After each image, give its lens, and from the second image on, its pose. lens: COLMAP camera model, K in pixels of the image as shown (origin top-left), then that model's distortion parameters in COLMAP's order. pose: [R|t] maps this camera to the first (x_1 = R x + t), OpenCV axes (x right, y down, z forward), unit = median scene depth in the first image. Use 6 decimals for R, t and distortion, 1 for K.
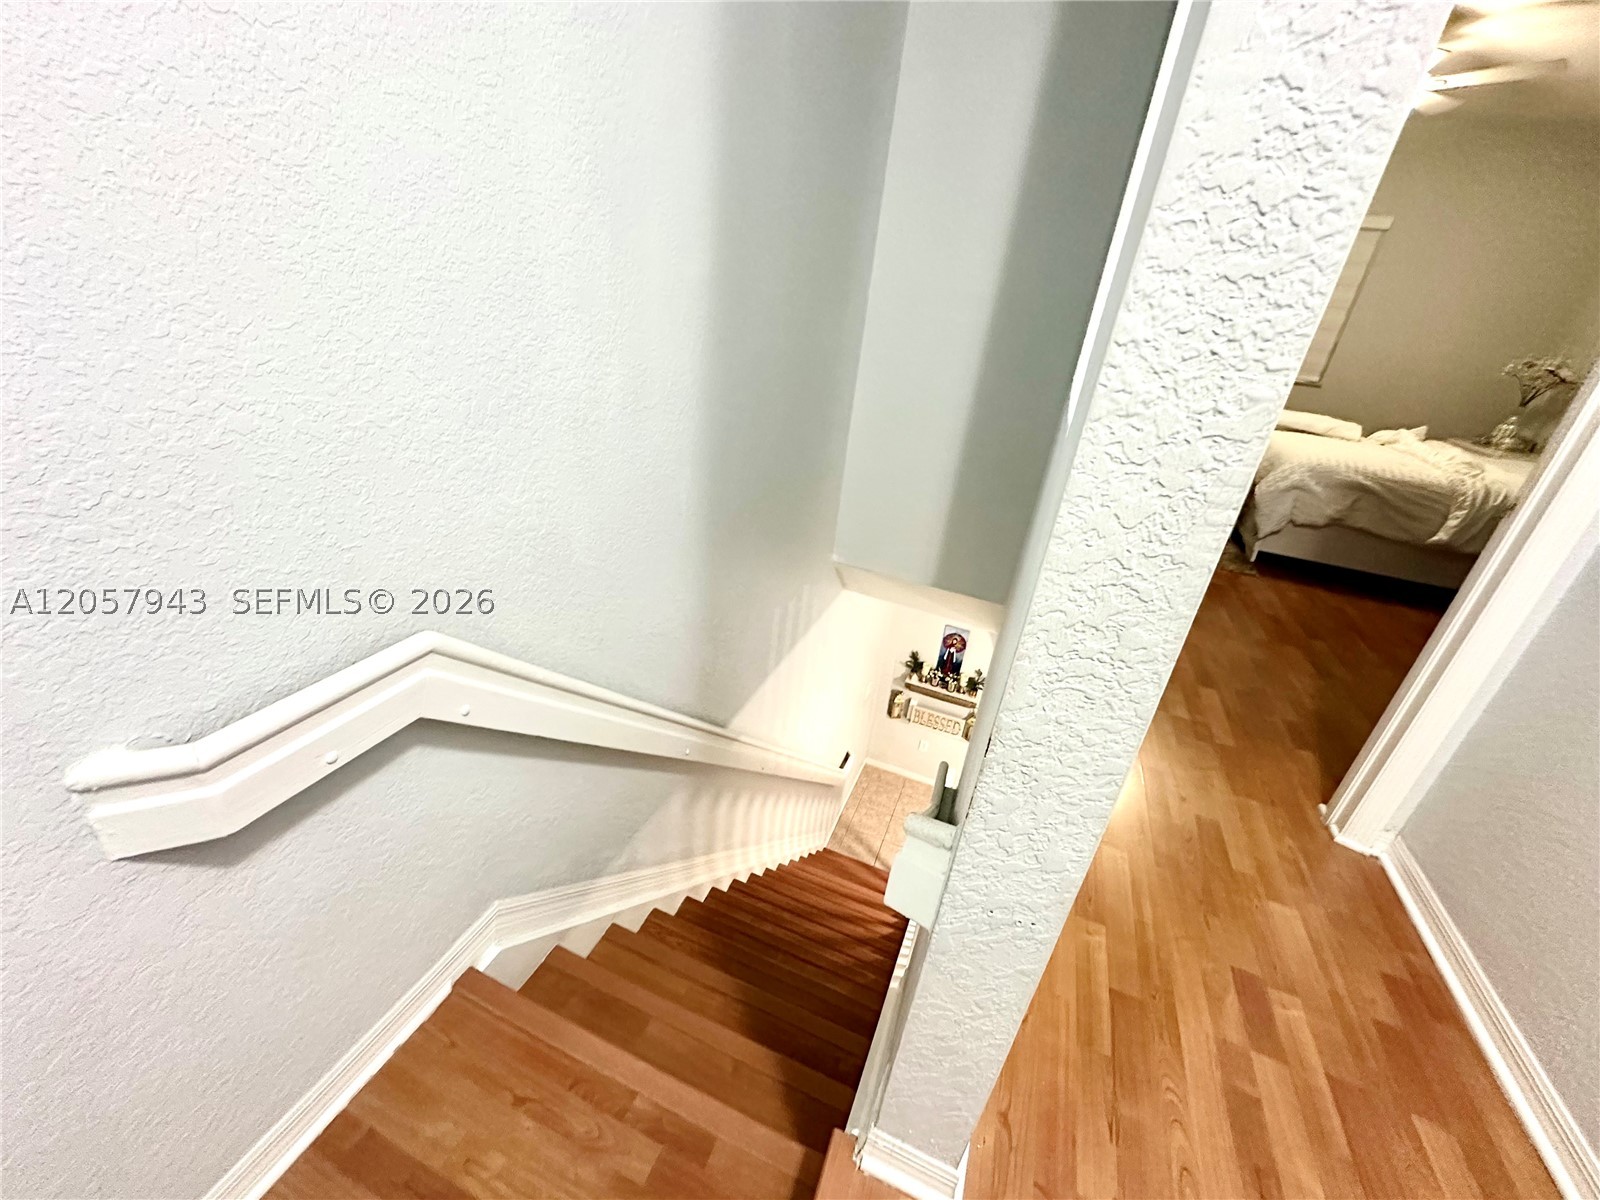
lens RADIAL K [[636.0, 0, 798.8], [0, 636.0, 595.0], [0, 0, 1]] dist [-0.003951, -0.000420]
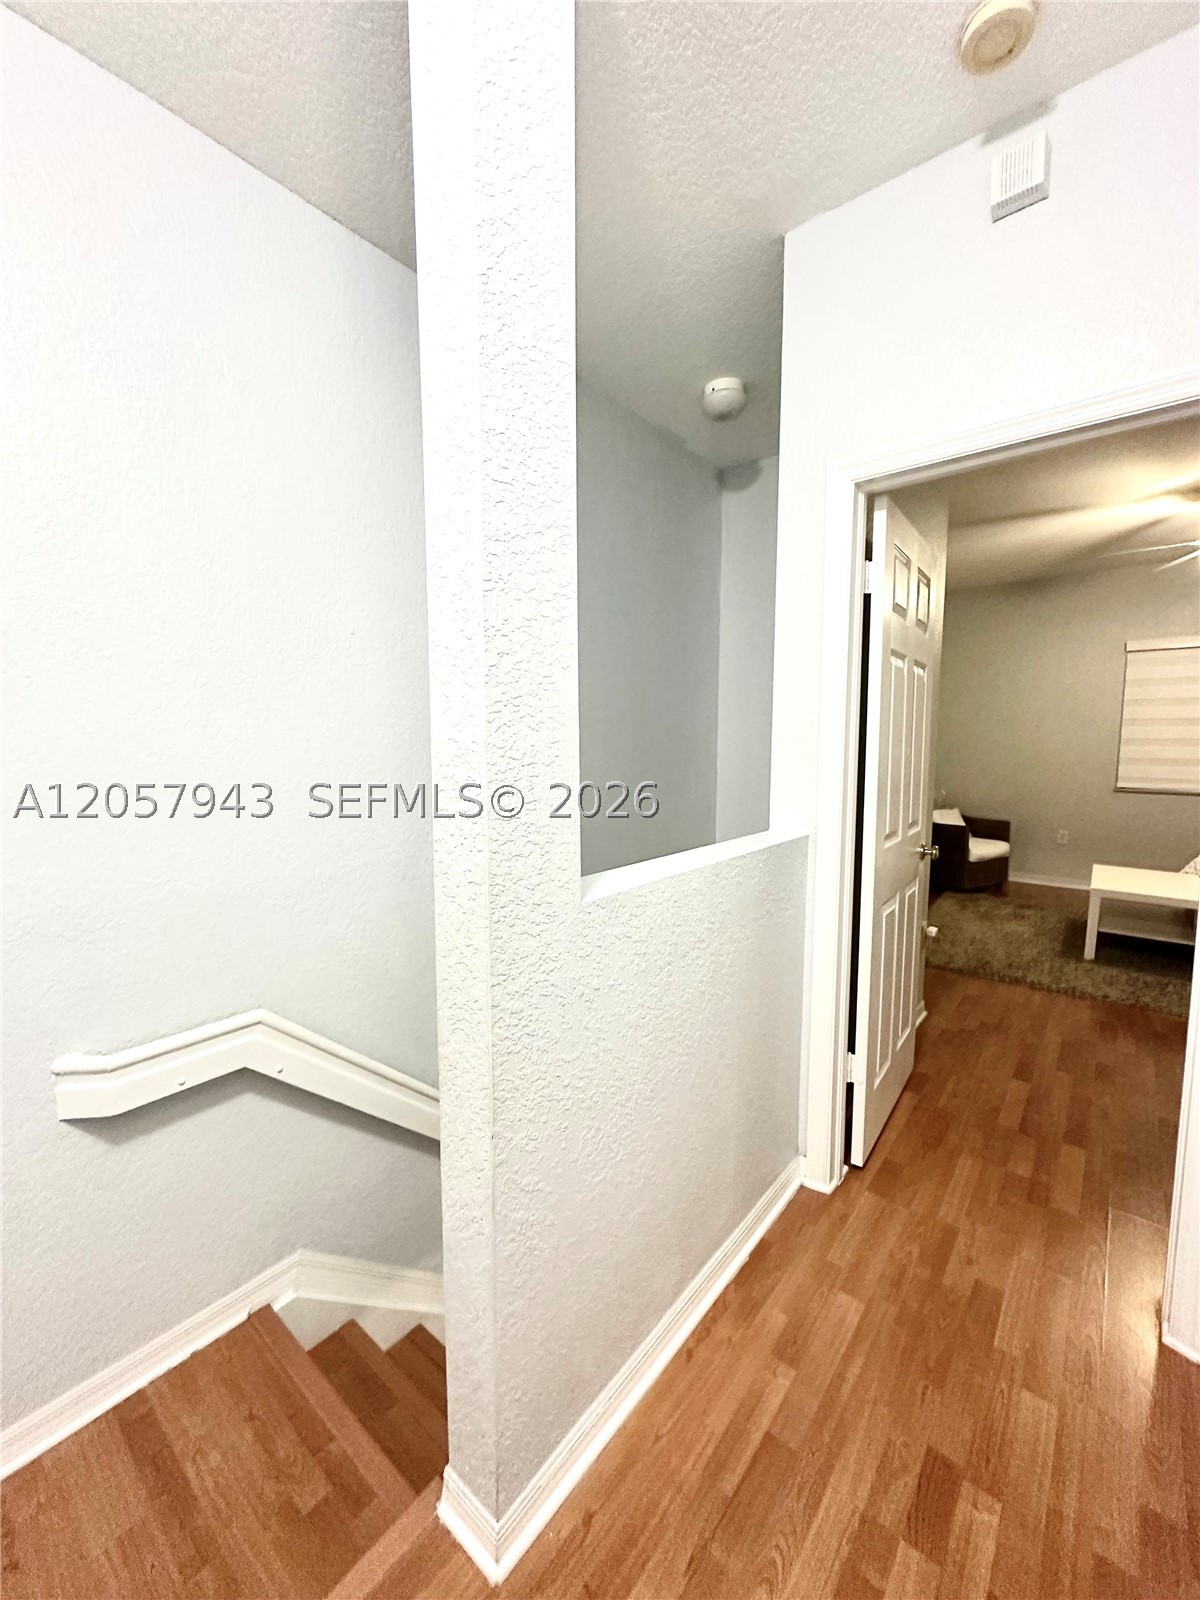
lens RADIAL K [[636.0, 0, 602.1], [0, 636.0, 796.3], [0, 0, 1]] dist [-0.003951, -0.000420]
pose [[0.947100, -0.075040, -0.312041, 0.703326], [-0.044405, 0.932290, -0.358975, 0.083035], [0.317851, 0.353842, 0.879640, -0.305813]]
